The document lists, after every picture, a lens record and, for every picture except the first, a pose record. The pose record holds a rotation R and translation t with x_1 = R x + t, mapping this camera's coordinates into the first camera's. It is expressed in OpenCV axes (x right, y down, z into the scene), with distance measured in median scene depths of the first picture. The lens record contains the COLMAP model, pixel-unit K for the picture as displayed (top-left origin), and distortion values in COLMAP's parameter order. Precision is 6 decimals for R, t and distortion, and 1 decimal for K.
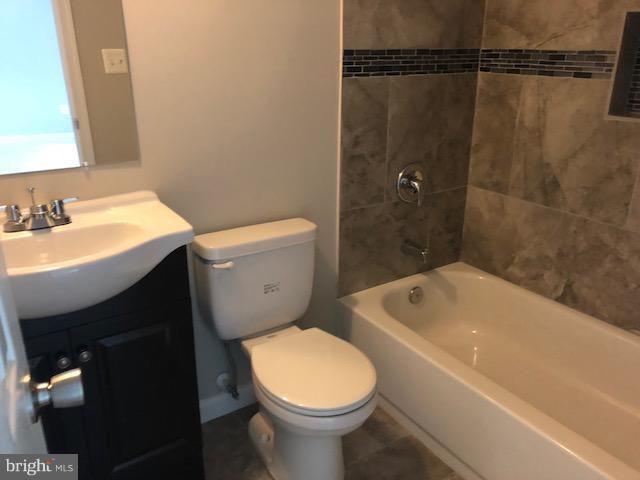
lens RADIAL K [[520.2, 0, 323.2], [0, 520.2, 242.3], [0, 0, 1]] dist [0.004814, 0.002673]
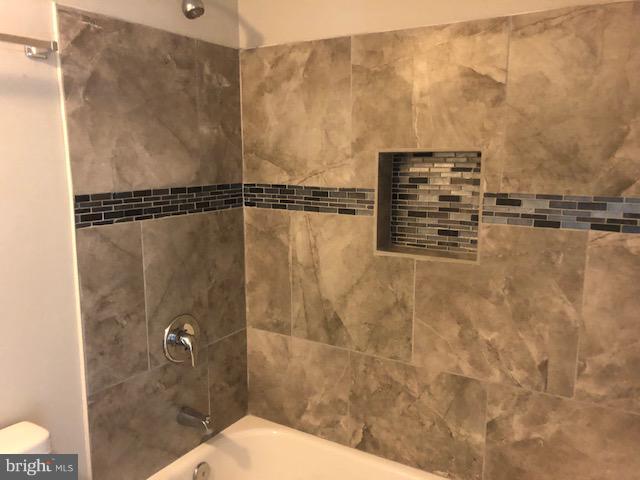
lens RADIAL K [[520.2, 0, 320.0], [0, 520.2, 241.6], [0, 0, 1]] dist [0.004814, 0.002673]
pose [[0.911460, -0.068005, 0.405730, 0.047694], [0.144085, 0.976544, -0.160002, -0.107568], [-0.385332, 0.204295, 0.899879, 0.142206]]
